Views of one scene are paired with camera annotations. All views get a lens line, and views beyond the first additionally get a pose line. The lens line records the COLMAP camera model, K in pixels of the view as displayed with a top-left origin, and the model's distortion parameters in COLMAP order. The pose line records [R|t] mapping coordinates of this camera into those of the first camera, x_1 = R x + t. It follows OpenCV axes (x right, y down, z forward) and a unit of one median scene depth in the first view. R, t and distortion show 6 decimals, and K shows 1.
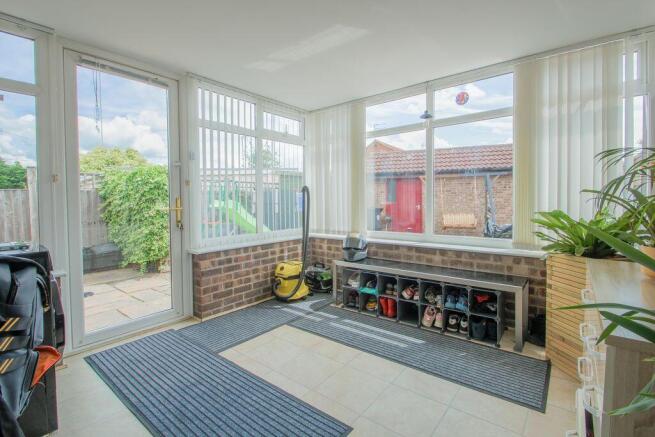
lens RADIAL K [[304.9, 0, 325.5], [0, 304.9, 208.6], [0, 0, 1]] dist [0.000102, 0.000003]
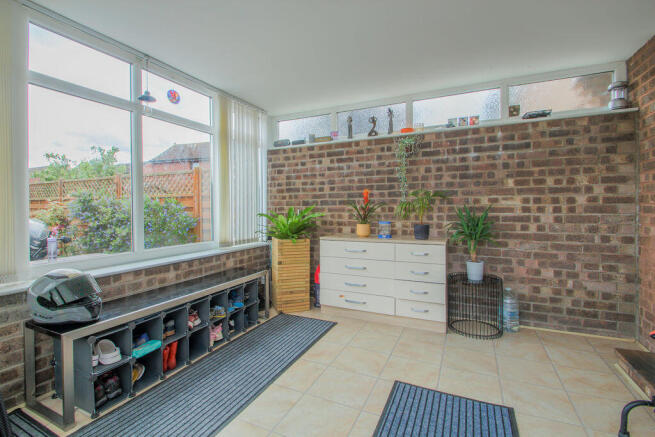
lens RADIAL K [[304.9, 0, 317.3], [0, 304.9, 208.7], [0, 0, 1]] dist [0.000102, 0.000003]
pose [[-0.209143, -0.000185, 0.977885, -0.571792], [0.022887, 0.999725, 0.005084, -0.017187], [-0.977617, 0.023444, -0.209081, 0.810466]]
